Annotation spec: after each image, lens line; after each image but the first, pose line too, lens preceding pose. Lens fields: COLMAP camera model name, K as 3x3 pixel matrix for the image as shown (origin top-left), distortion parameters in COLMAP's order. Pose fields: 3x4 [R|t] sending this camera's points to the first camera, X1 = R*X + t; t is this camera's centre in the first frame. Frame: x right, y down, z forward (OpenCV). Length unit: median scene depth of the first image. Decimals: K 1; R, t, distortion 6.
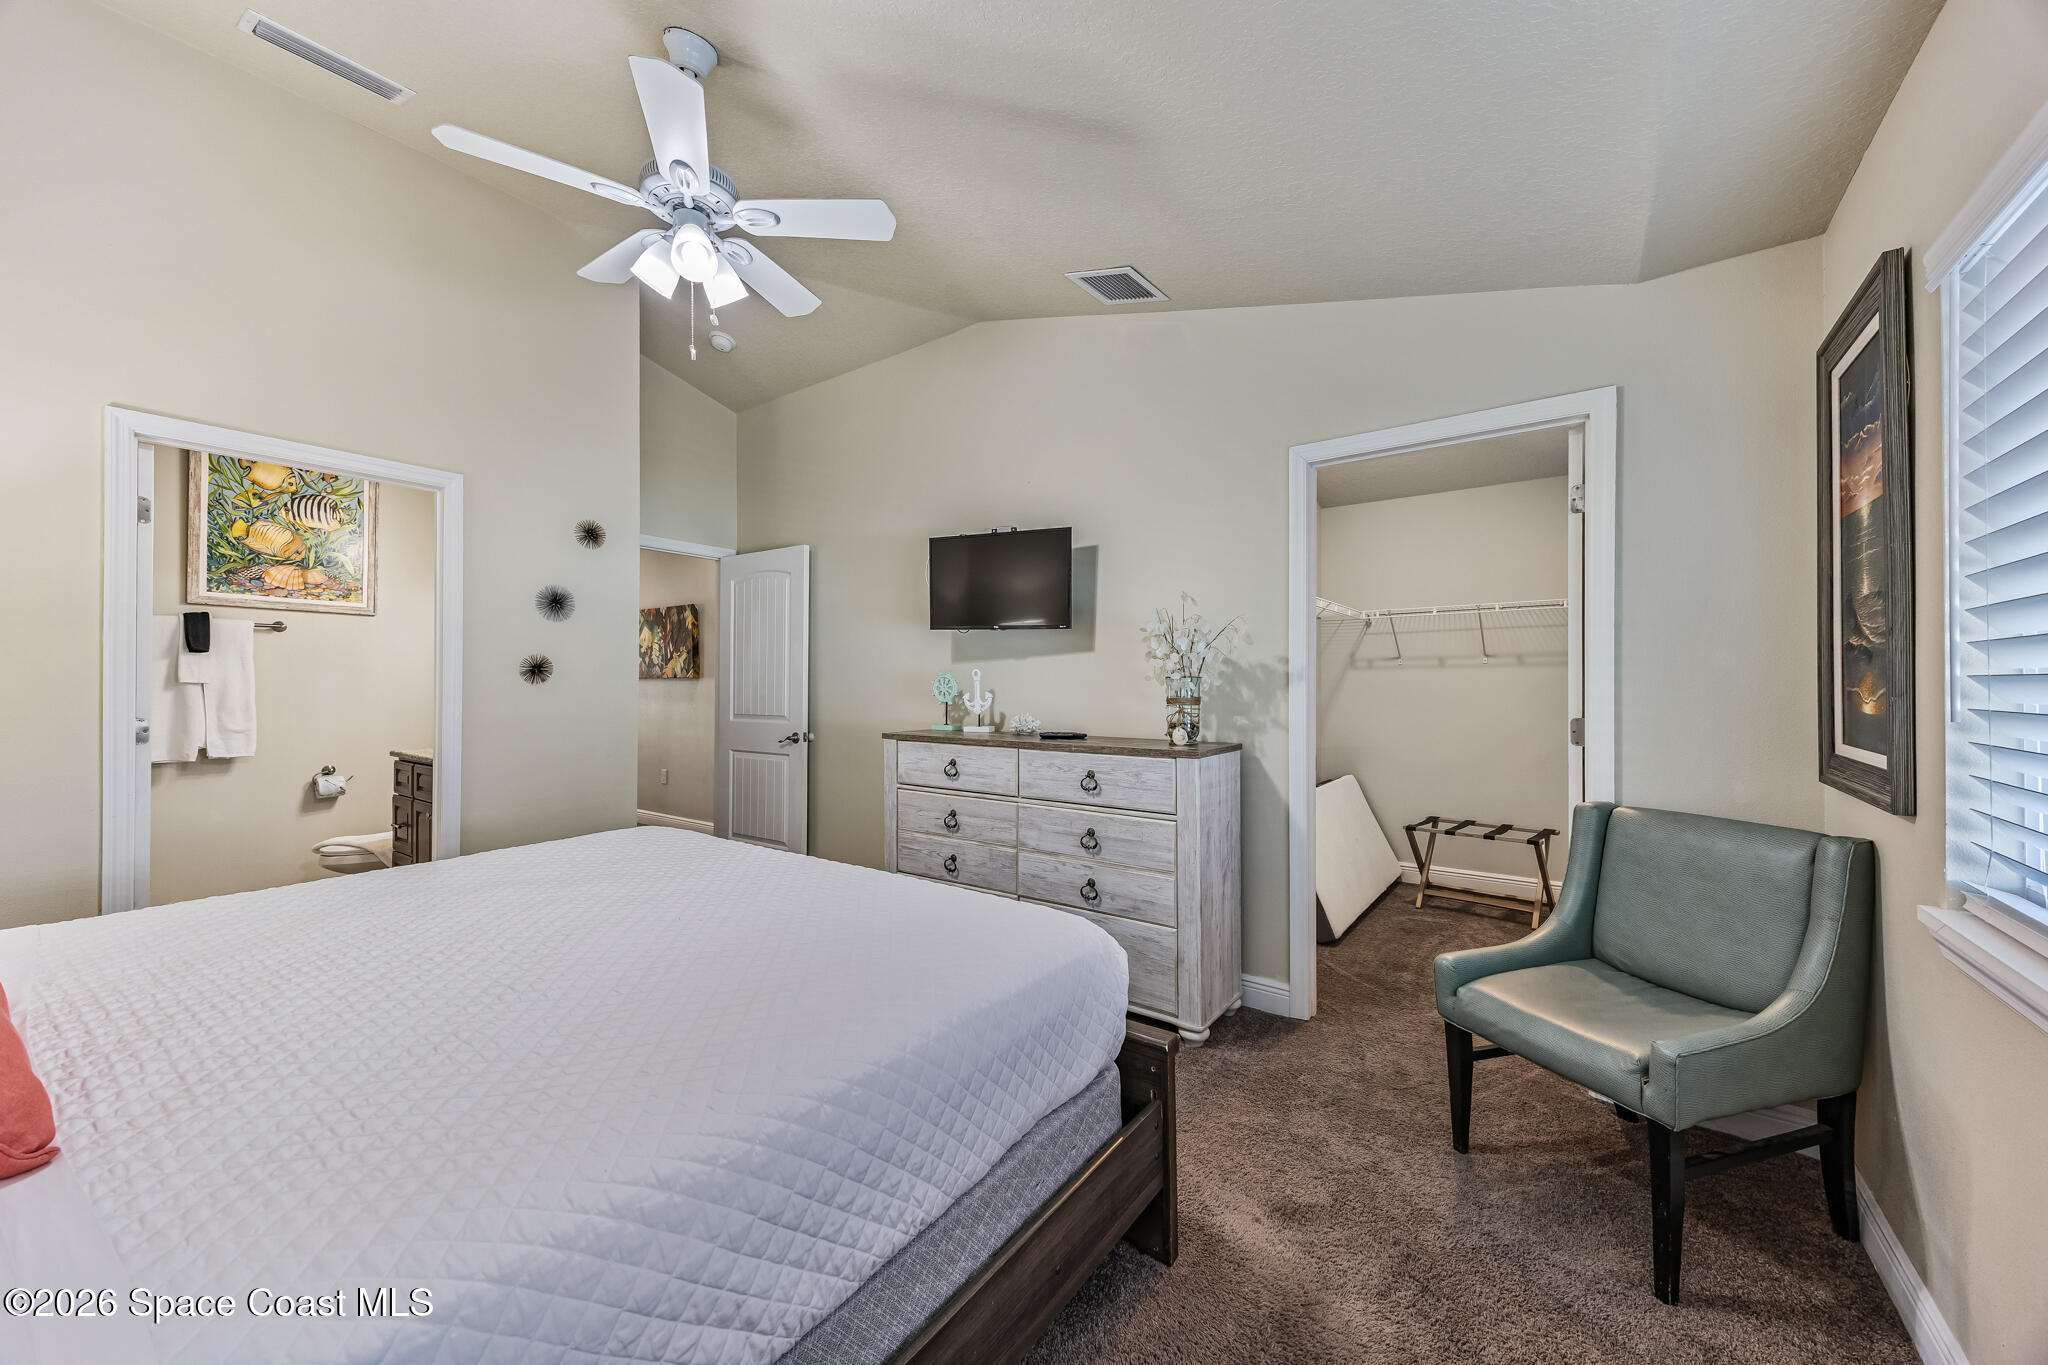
lens RADIAL K [[770.1, 0, 1024.0], [0, 770.1, 682.5], [0, 0, 1]] dist [0.012964, -0.000168]
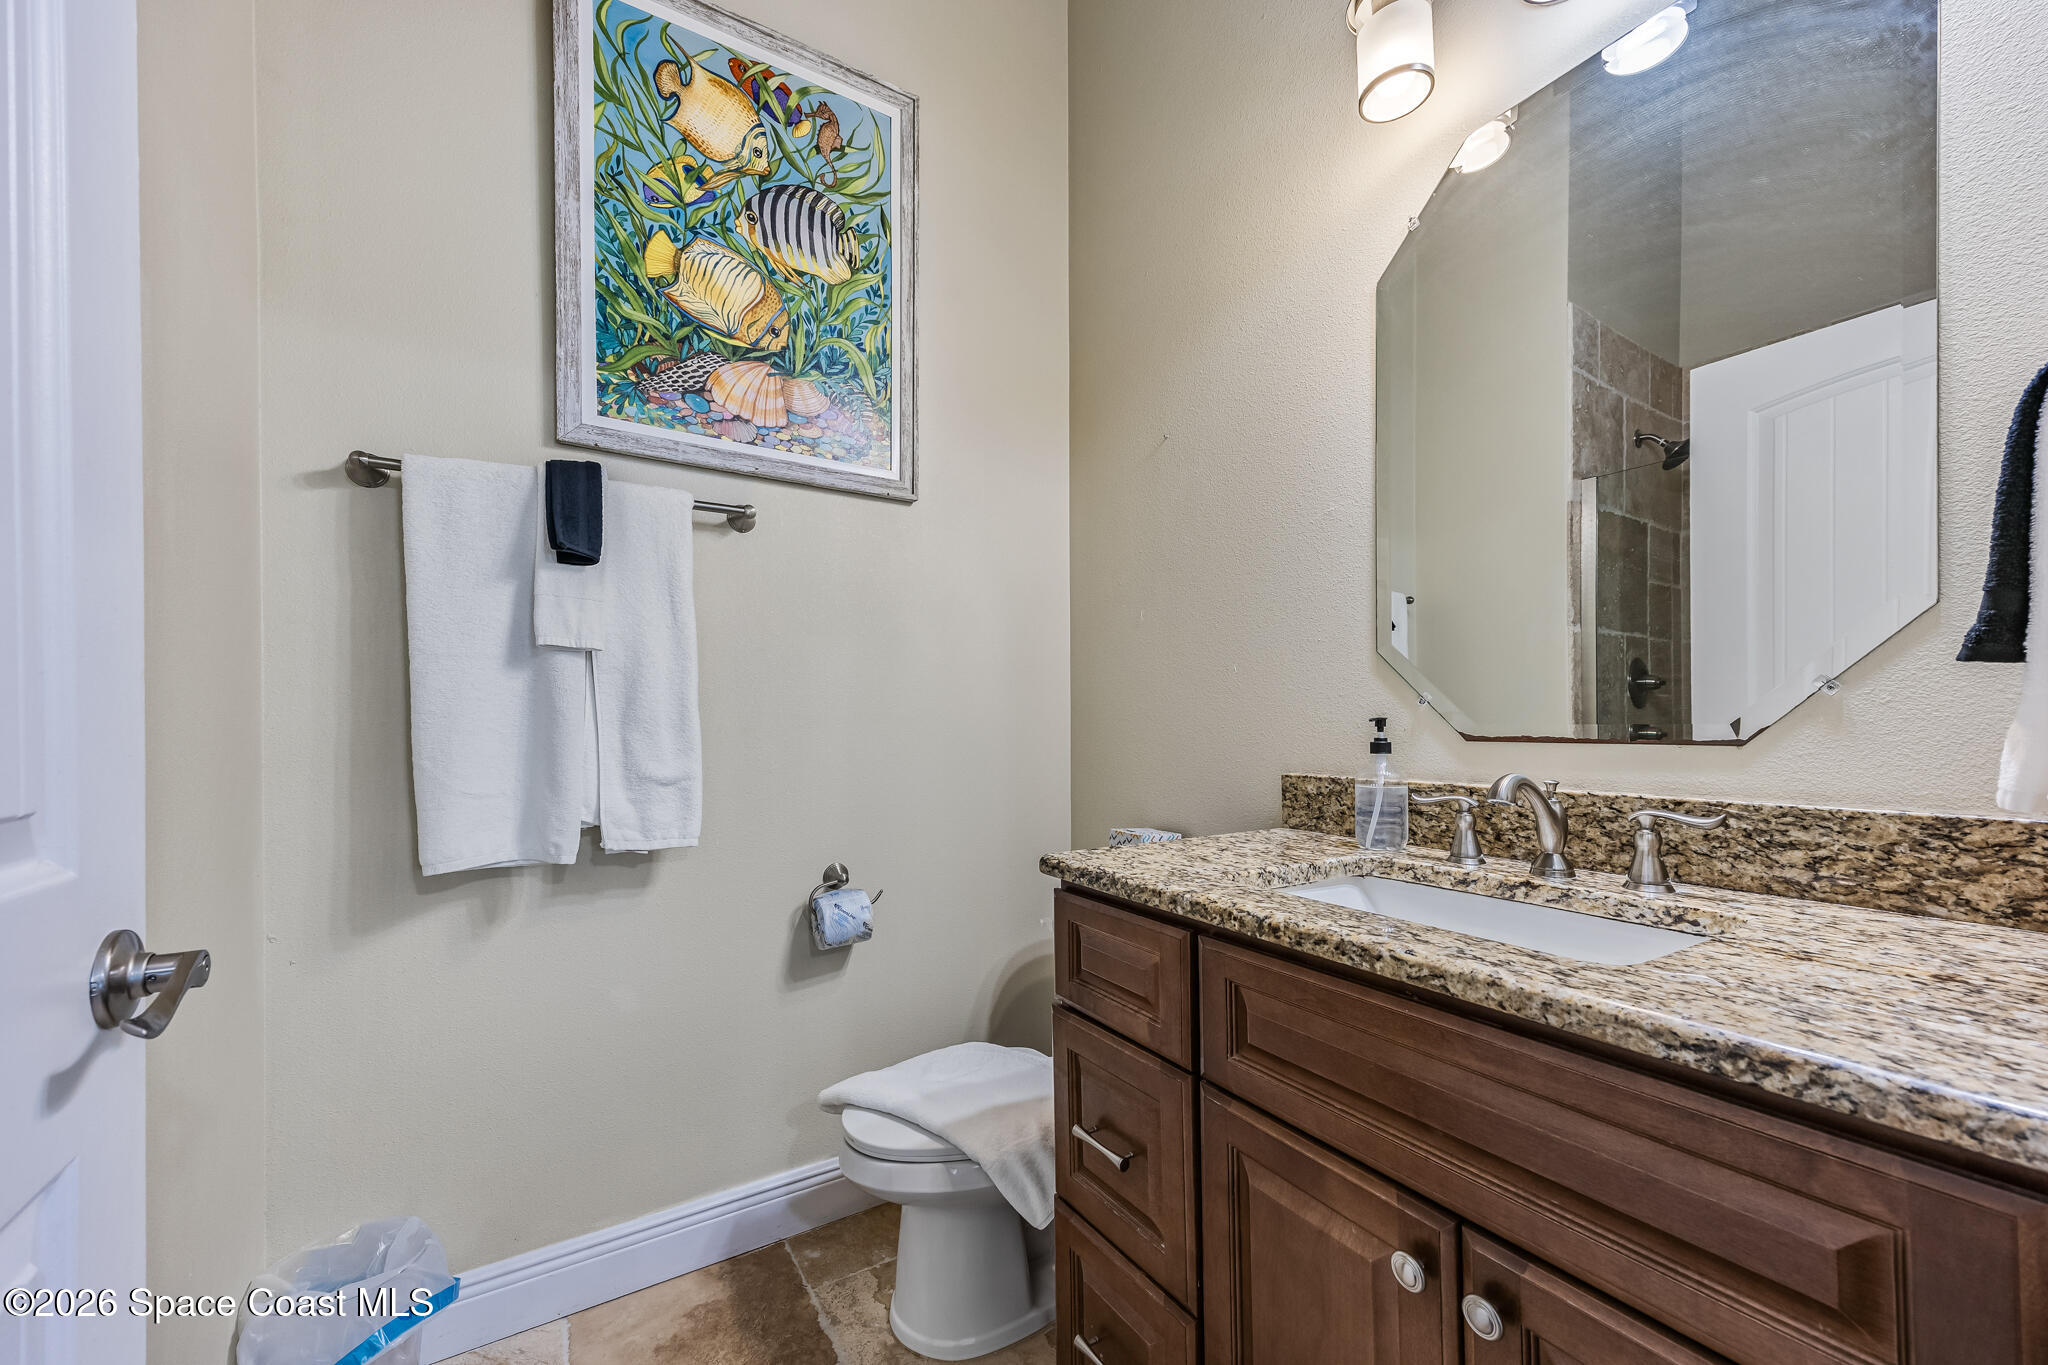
lens RADIAL K [[787.6, 0, 1025.9], [0, 787.6, 728.0], [0, 0, 1]] dist [0.023208, -0.000053]
pose [[0.928116, -0.005285, -0.372254, -0.687602], [0.008389, 0.999942, 0.006719, 0.035087], [0.372197, -0.009359, 0.928107, 0.694920]]
